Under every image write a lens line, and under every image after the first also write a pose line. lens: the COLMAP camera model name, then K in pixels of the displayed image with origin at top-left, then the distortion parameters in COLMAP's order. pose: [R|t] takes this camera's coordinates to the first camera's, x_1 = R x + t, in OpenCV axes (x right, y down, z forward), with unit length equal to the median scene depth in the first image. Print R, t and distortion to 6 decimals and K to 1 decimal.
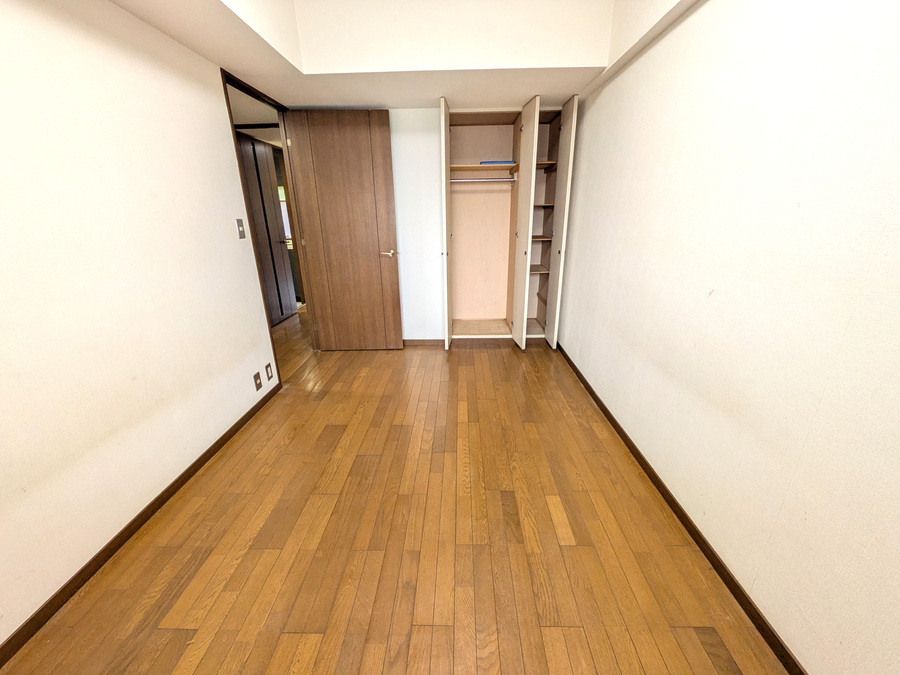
lens RADIAL K [[358.9, 0, 450.5], [0, 358.9, 337.3], [0, 0, 1]] dist [0.001913, 0.000821]
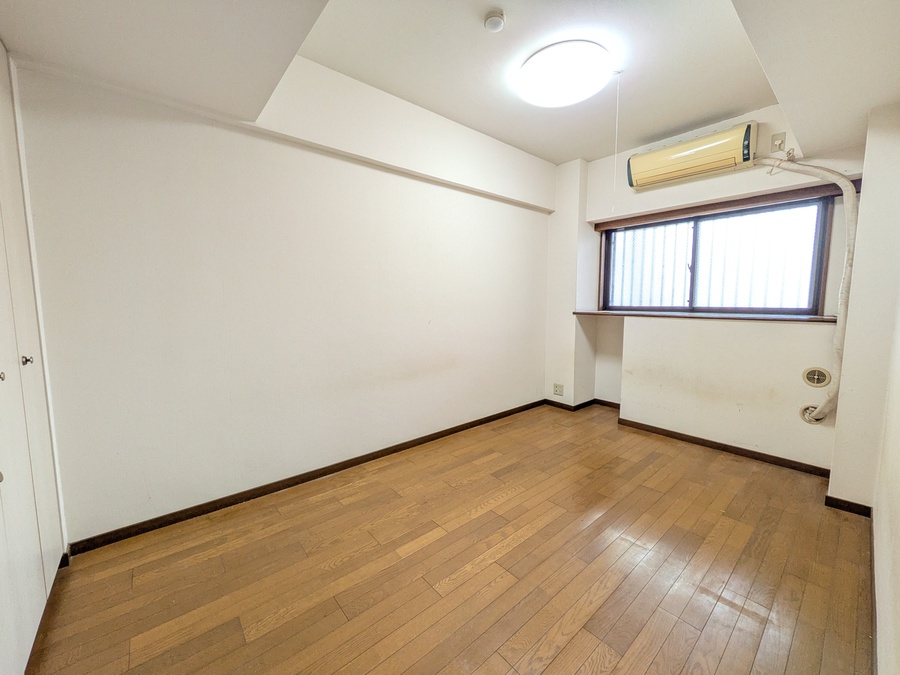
lens RADIAL K [[358.9, 0, 450.2], [0, 358.9, 335.3], [0, 0, 1]] dist [0.001913, 0.000821]
pose [[-0.669319, -0.061854, 0.740396, -0.643644], [0.254078, 0.917392, 0.306327, -0.473377], [-0.698181, 0.393149, -0.598312, 1.571312]]
